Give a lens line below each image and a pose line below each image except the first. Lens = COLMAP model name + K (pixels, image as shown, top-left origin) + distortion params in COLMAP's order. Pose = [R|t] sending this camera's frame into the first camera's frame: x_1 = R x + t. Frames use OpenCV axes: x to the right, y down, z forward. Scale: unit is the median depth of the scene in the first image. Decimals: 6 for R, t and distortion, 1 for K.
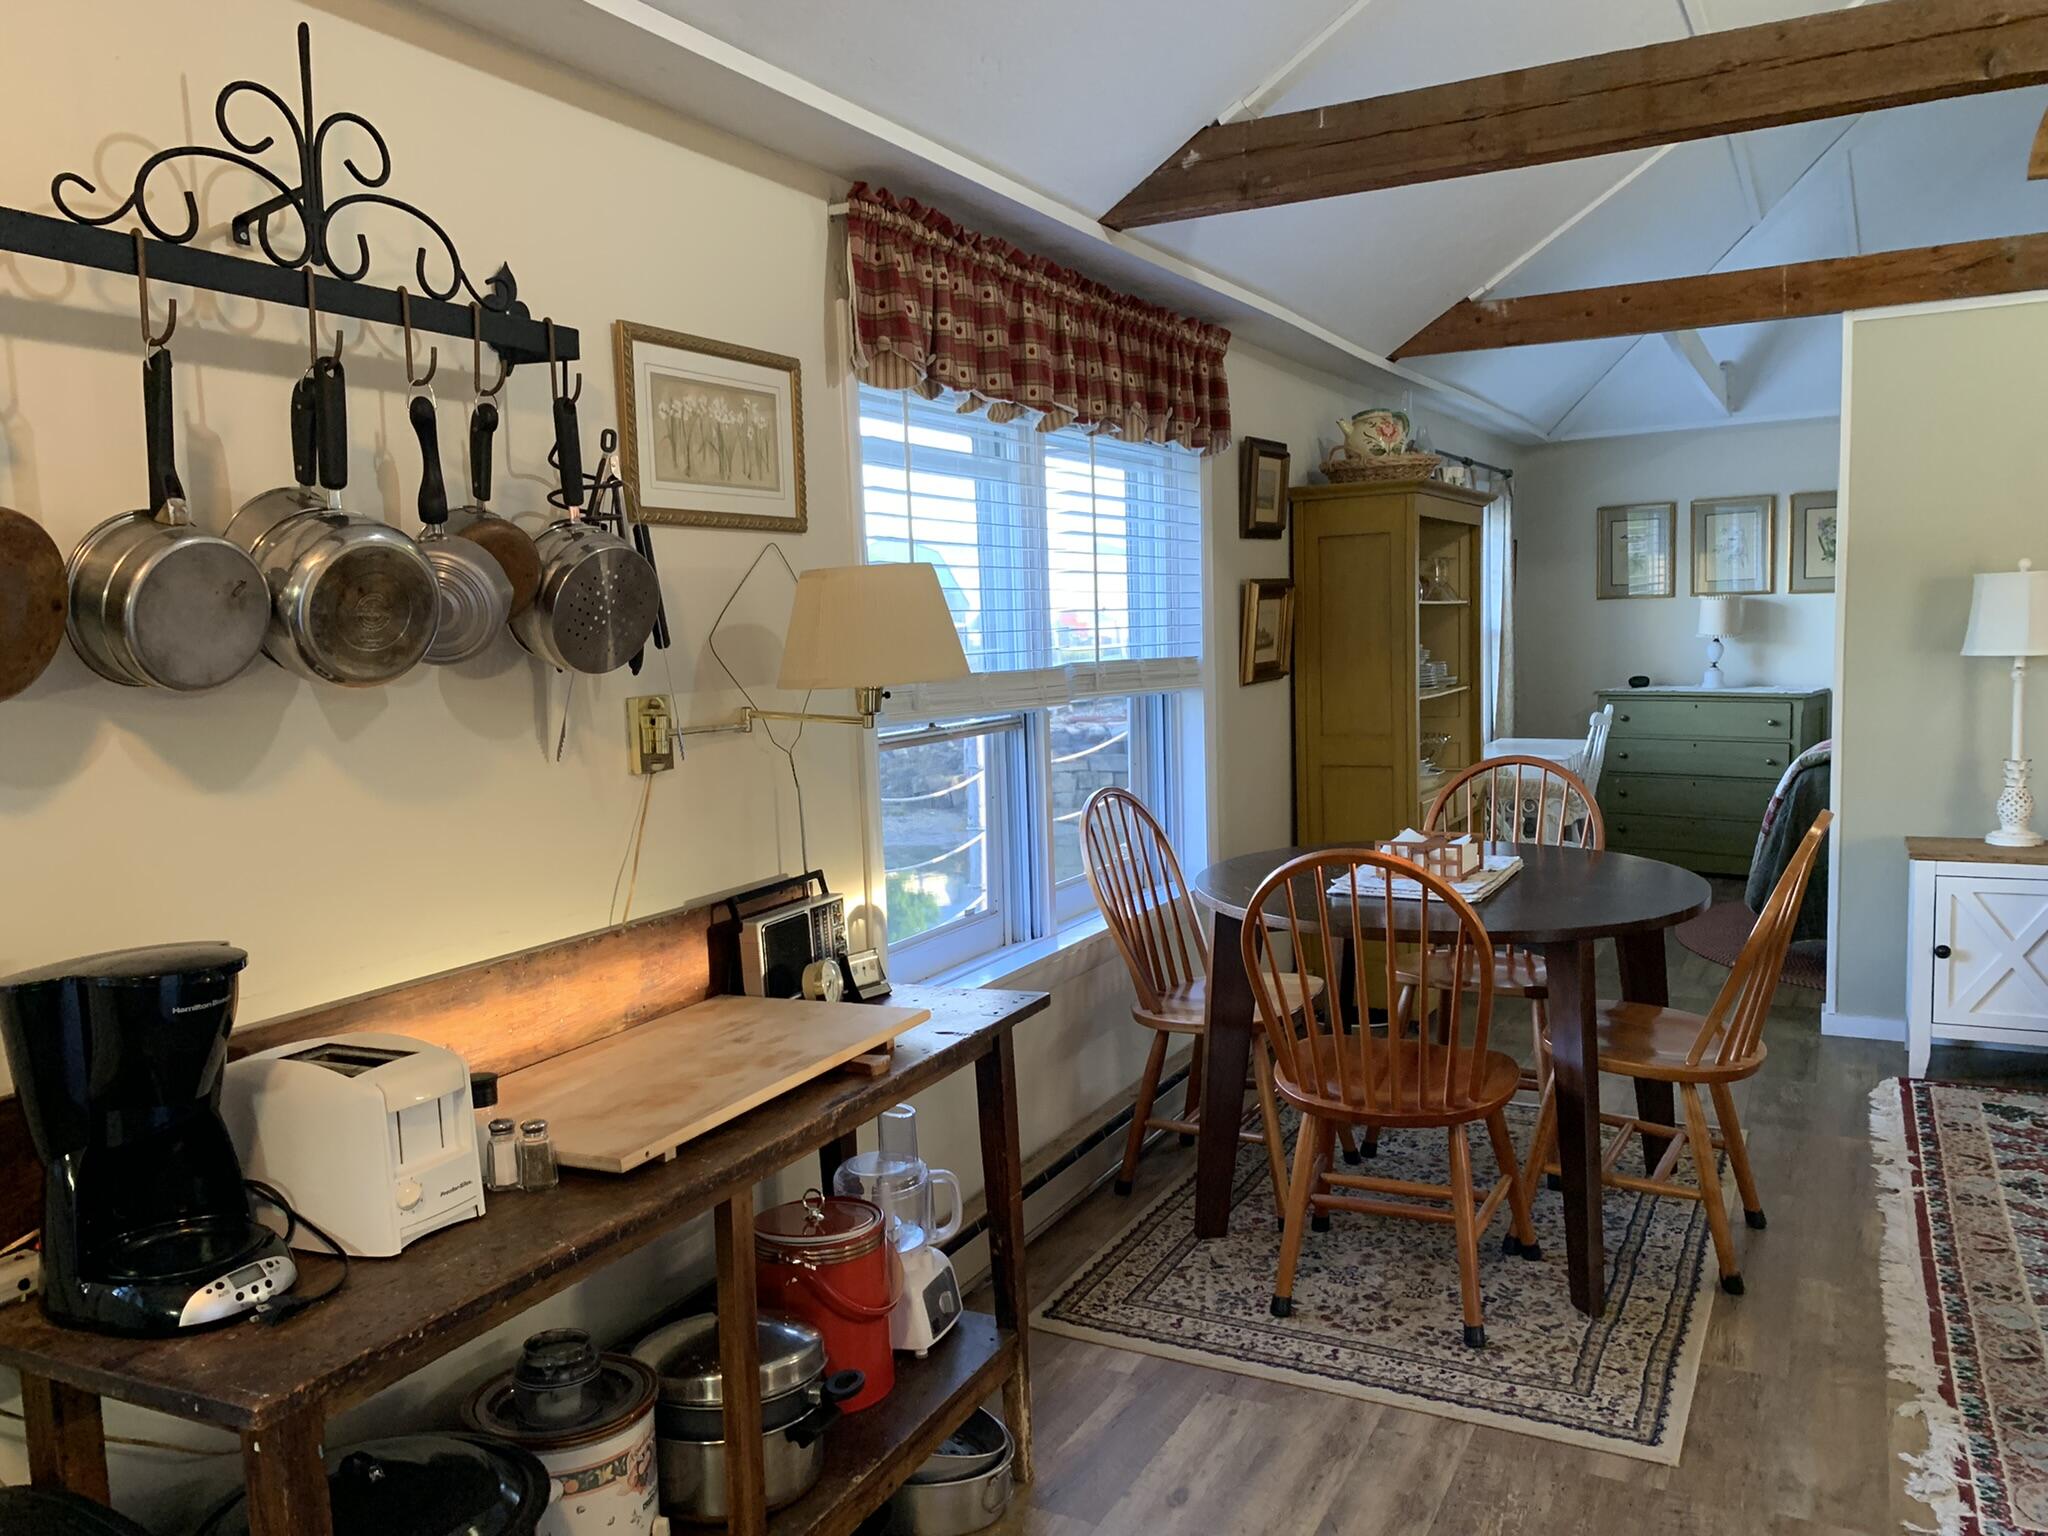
lens RADIAL K [[1570.6, 0, 1019.8], [0, 1570.6, 782.9], [0, 0, 1]] dist [0.023087, -0.016117]
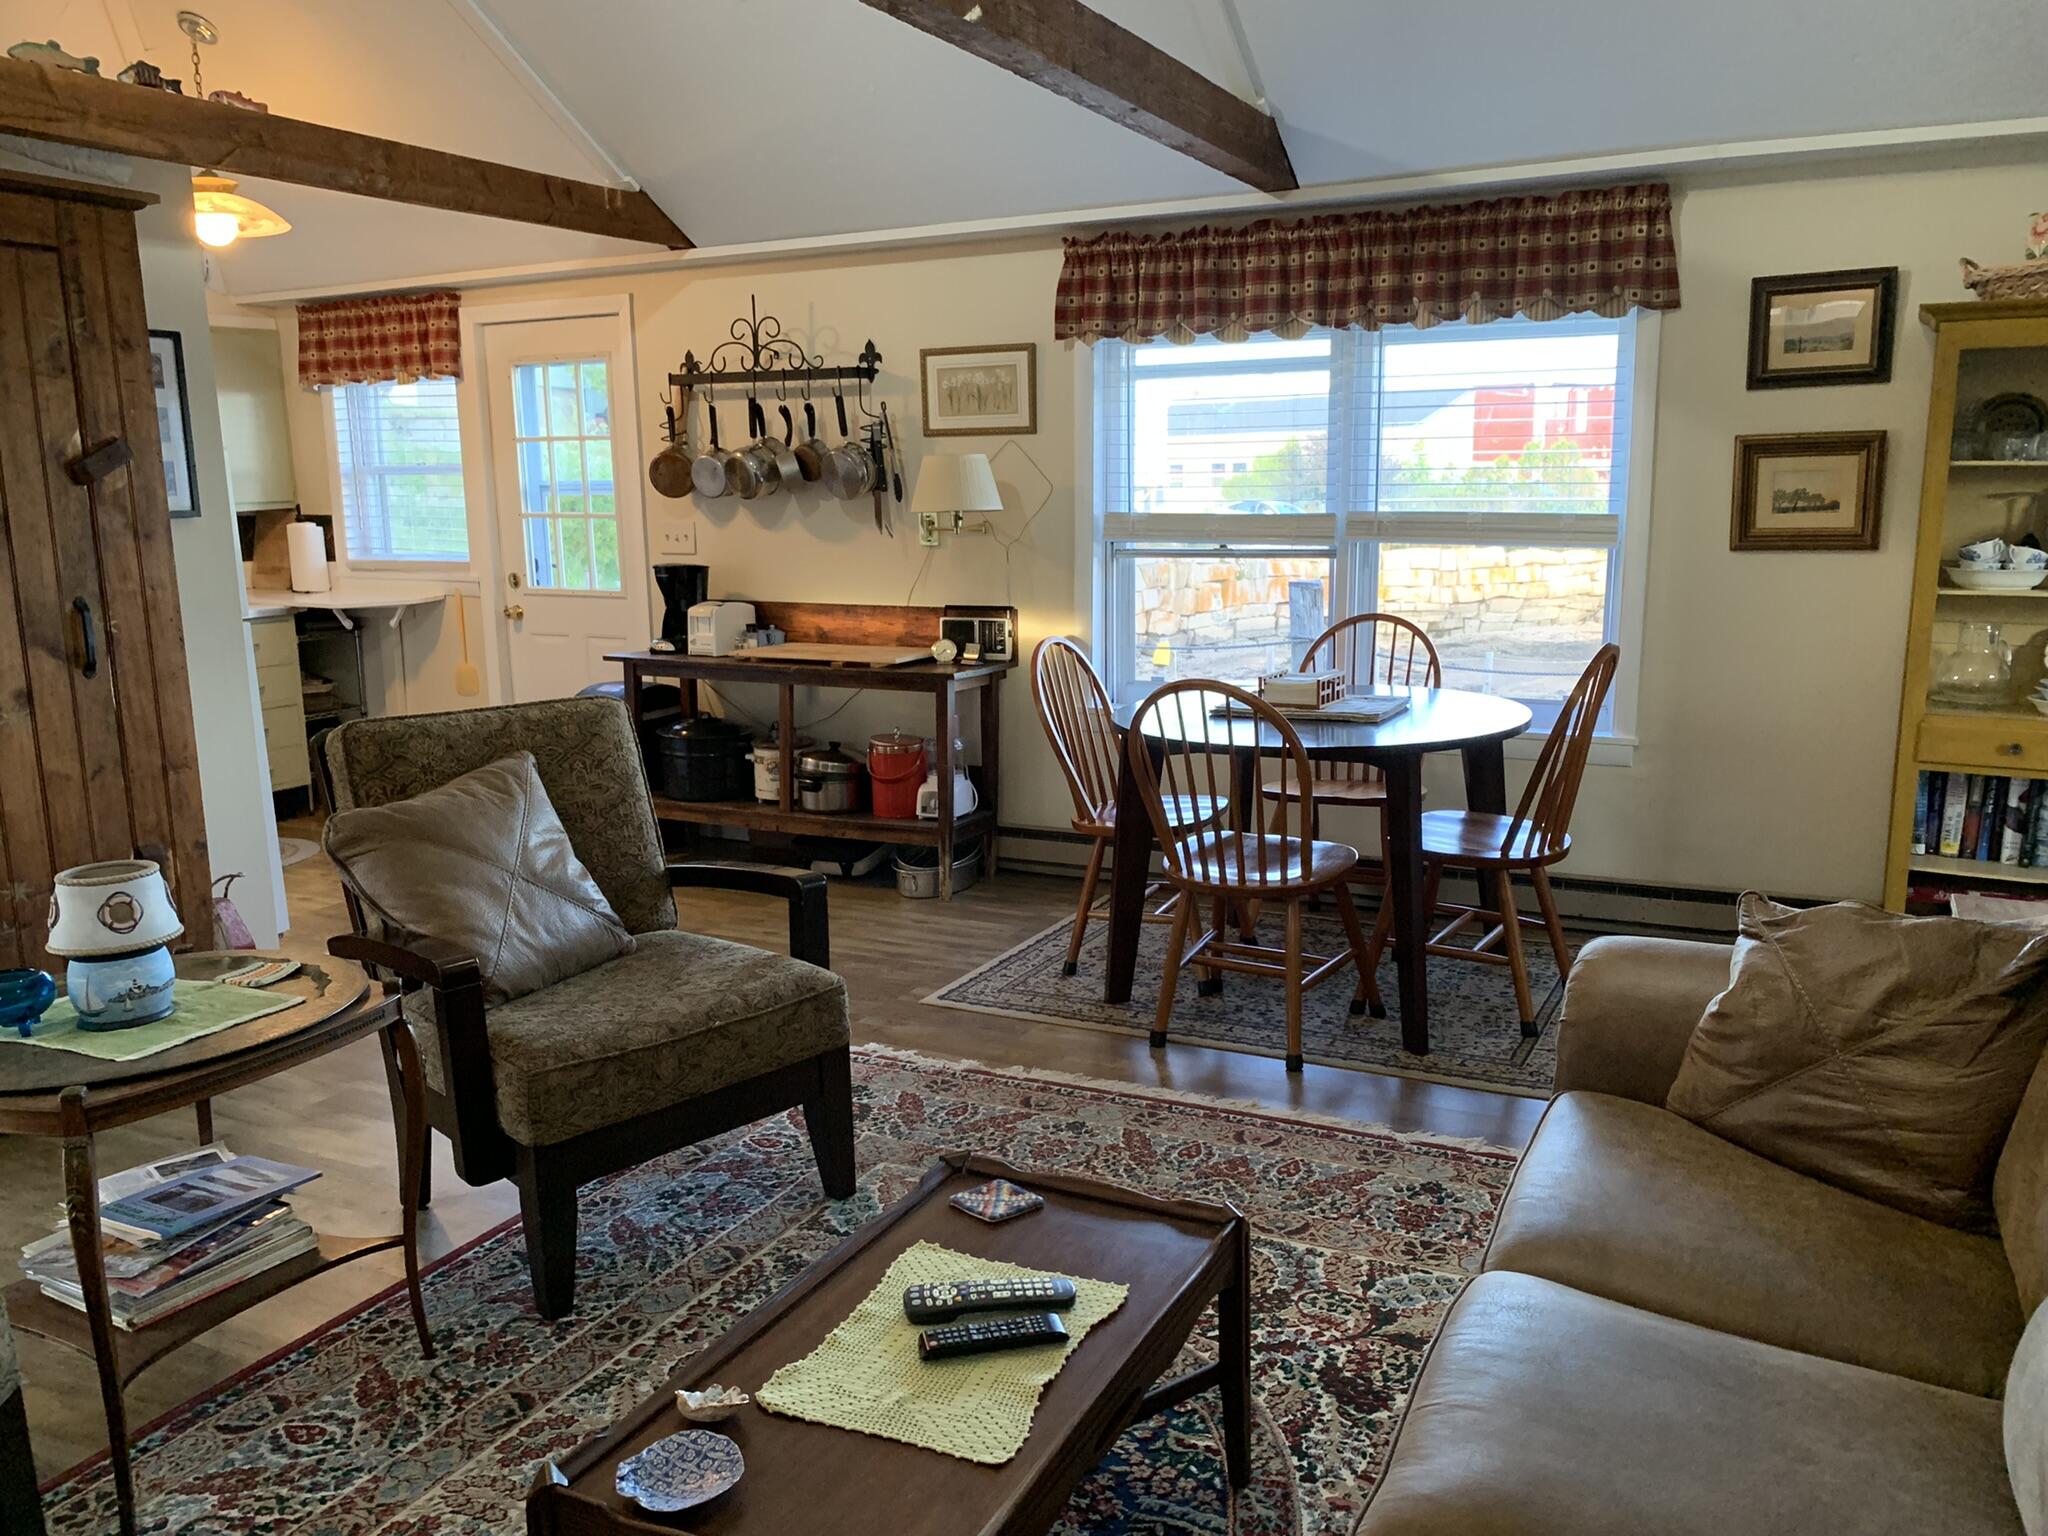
lens RADIAL K [[1565.5, 0, 1030.7], [0, 1565.5, 777.4], [0, 0, 1]] dist [0.013036, -0.004604]
pose [[0.011784, 0.225334, -0.974210, 1.669470], [-0.088891, 0.970657, 0.223436, -0.158814], [0.995972, 0.083966, 0.031469, 0.871862]]
